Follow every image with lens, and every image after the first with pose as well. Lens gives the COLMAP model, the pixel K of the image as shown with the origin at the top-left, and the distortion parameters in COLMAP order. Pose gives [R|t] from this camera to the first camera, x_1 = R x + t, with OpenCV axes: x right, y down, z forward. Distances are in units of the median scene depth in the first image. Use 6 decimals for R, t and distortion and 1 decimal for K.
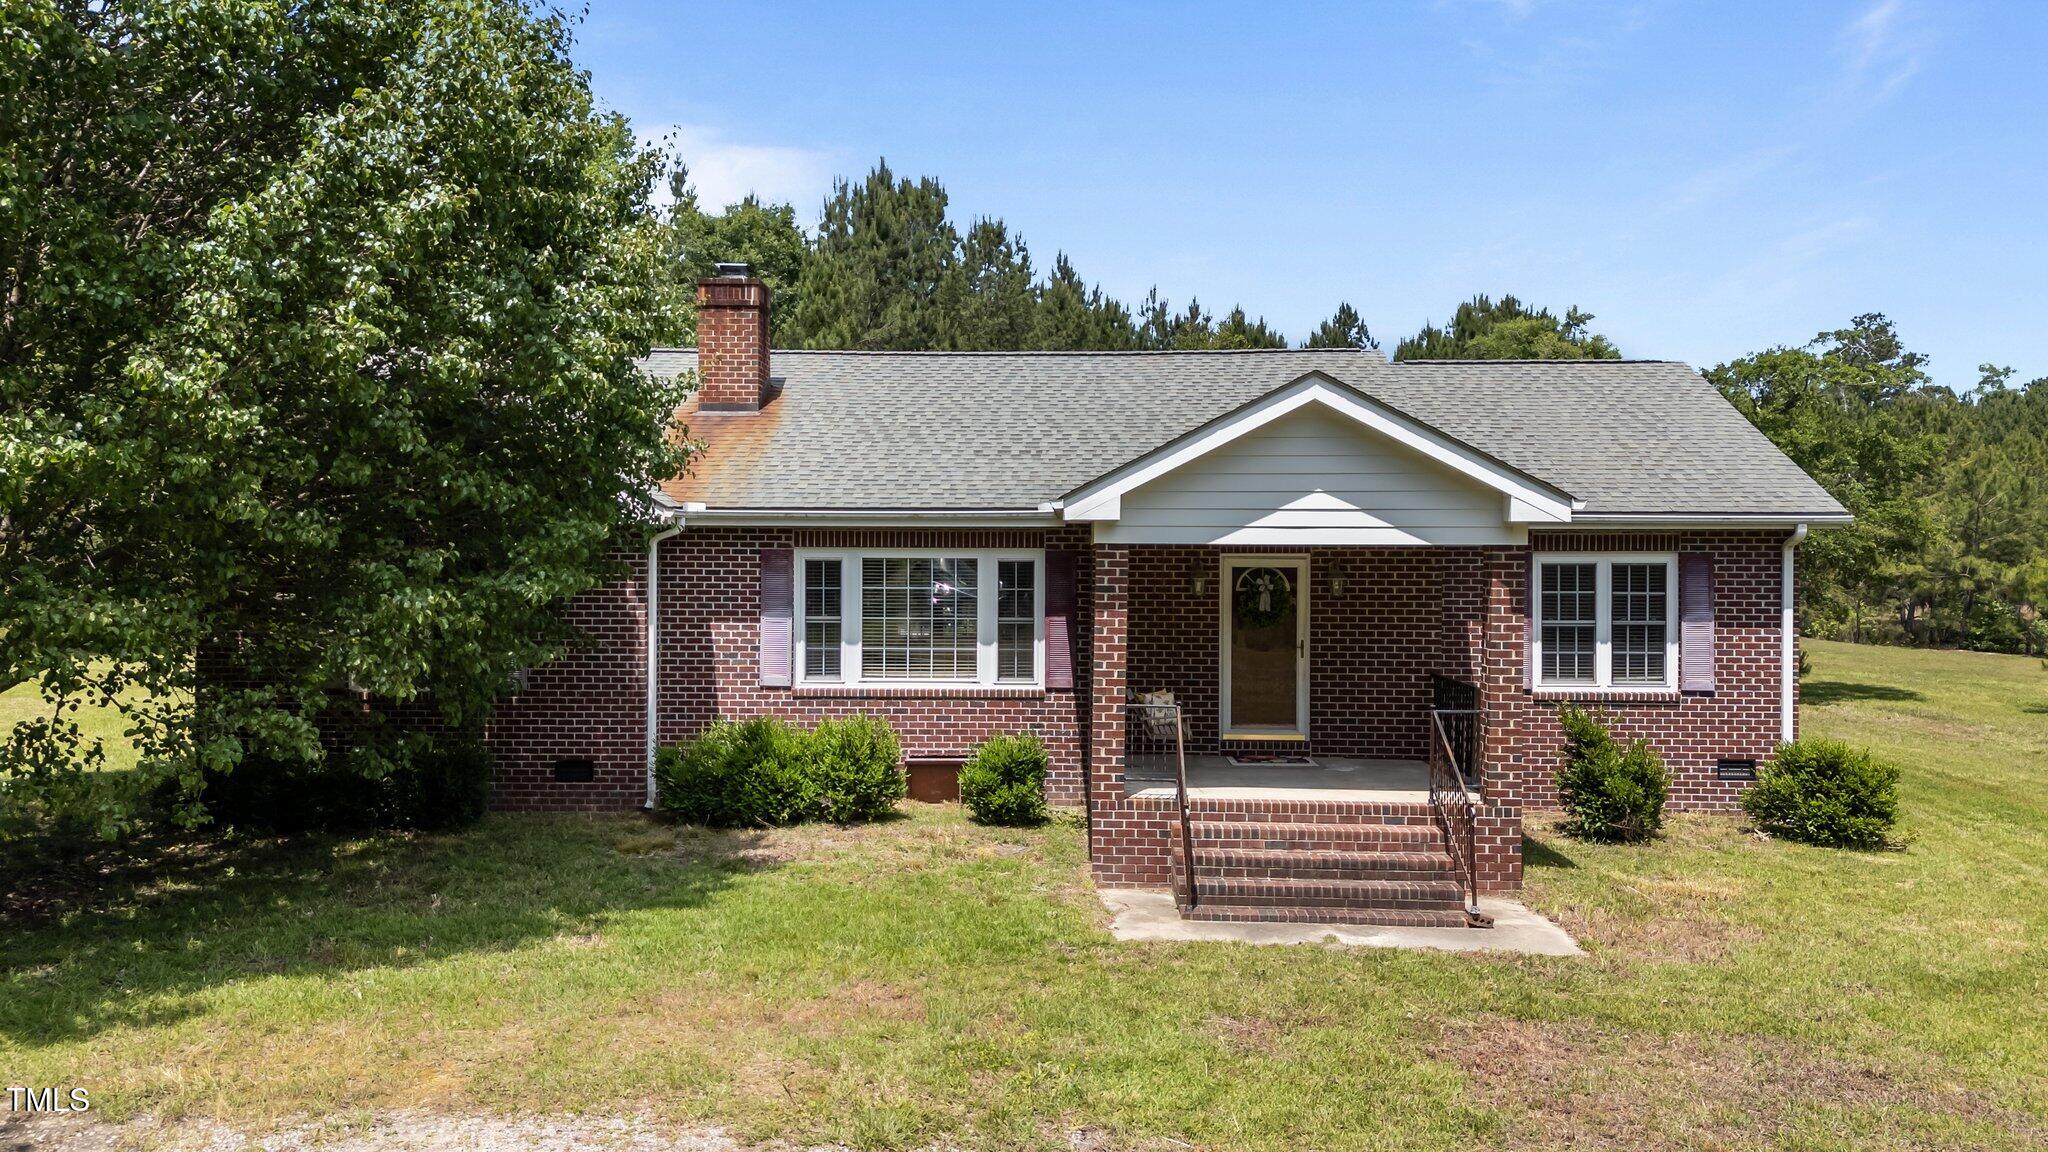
lens RADIAL K [[1476.9, 0, 993.6], [0, 1476.9, 566.0], [0, 0, 1]] dist [-0.003771, -0.003275]
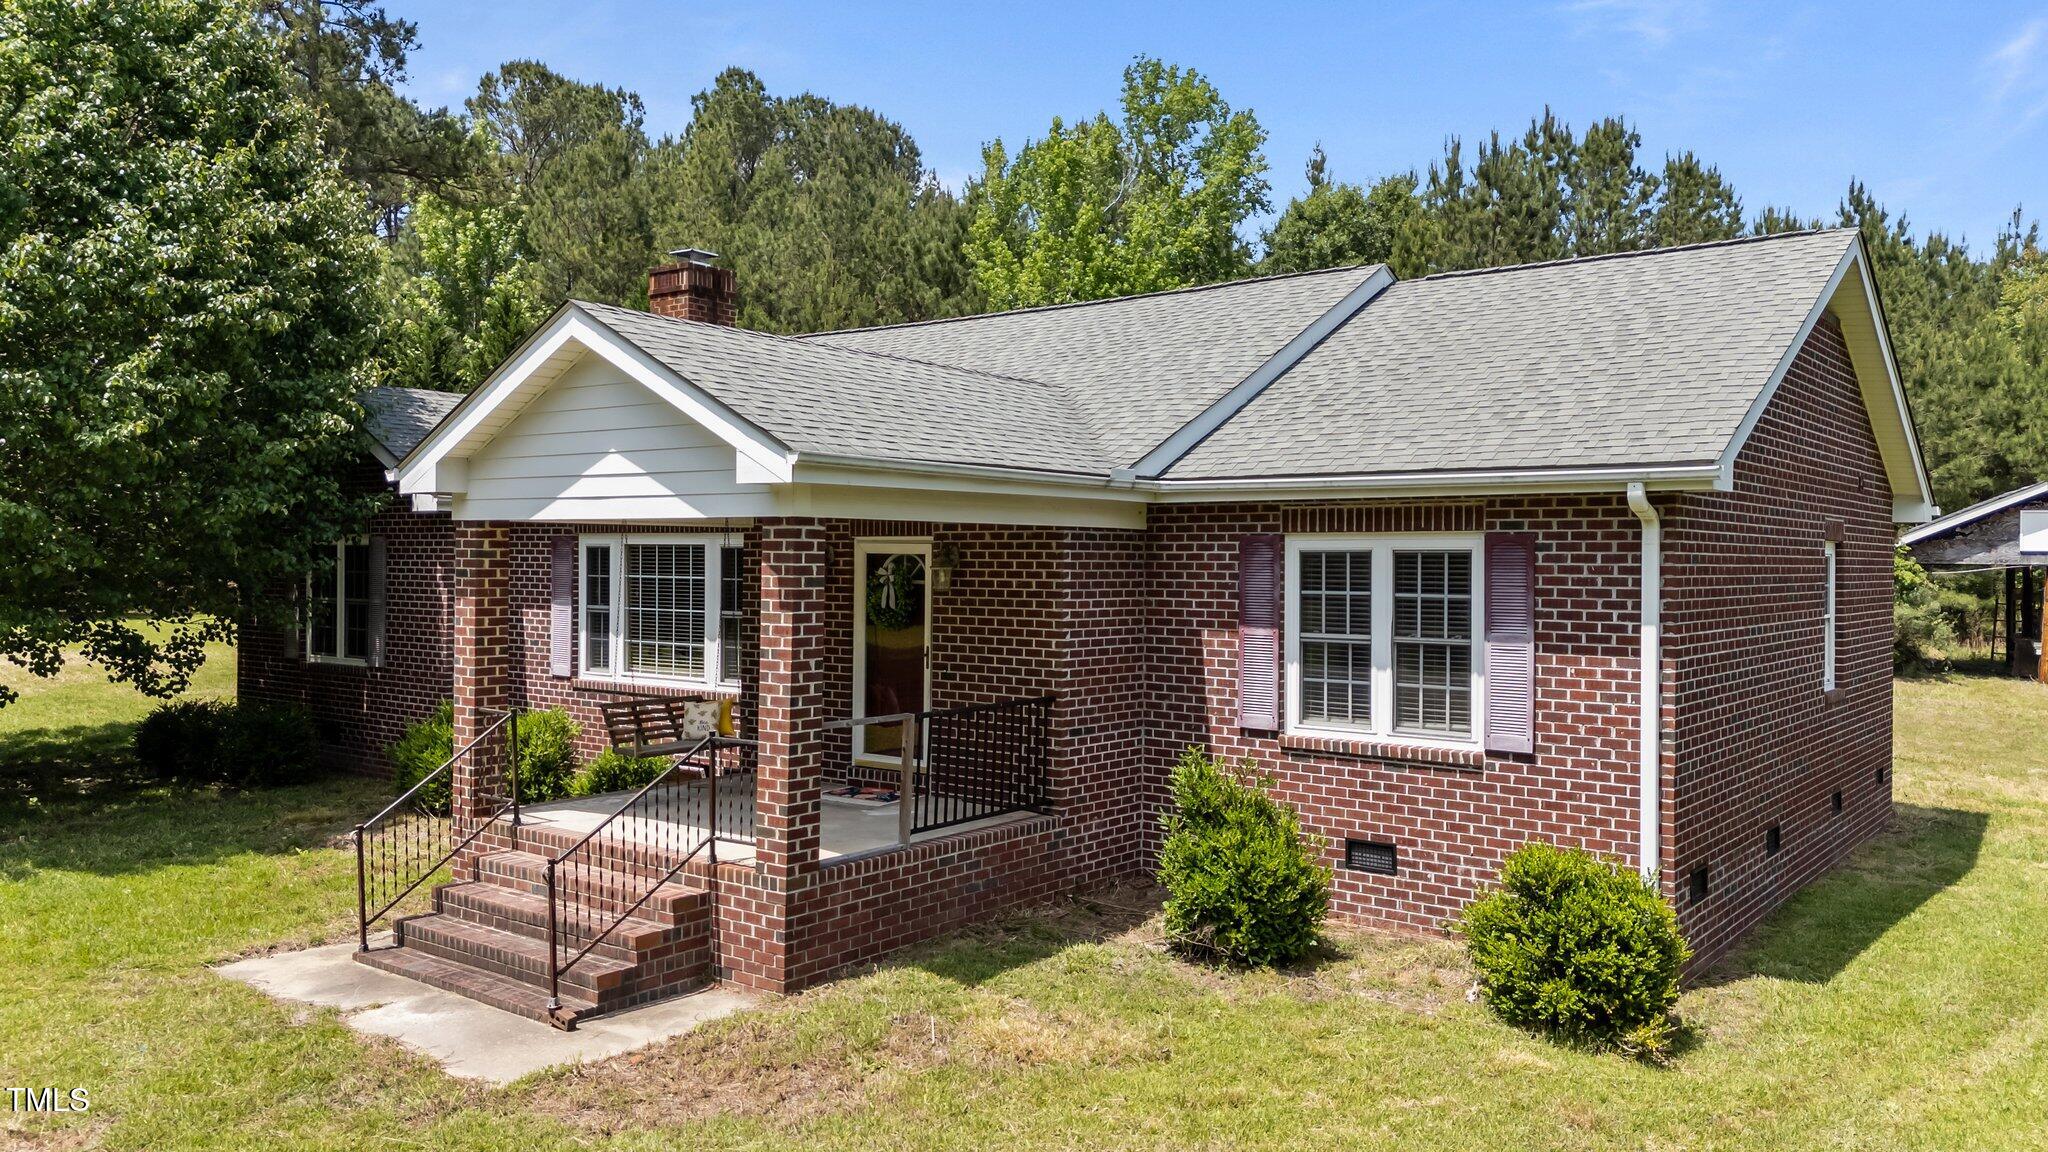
lens RADIAL K [[1518.7, 0, 1019.7], [0, 1518.7, 533.5], [0, 0, 1]] dist [0.052853, -0.073906]
pose [[0.833508, -0.004847, -0.552486, 0.658312], [-0.008492, 0.999731, -0.021583, 0.007149], [0.552442, 0.022681, 0.833243, 0.335678]]
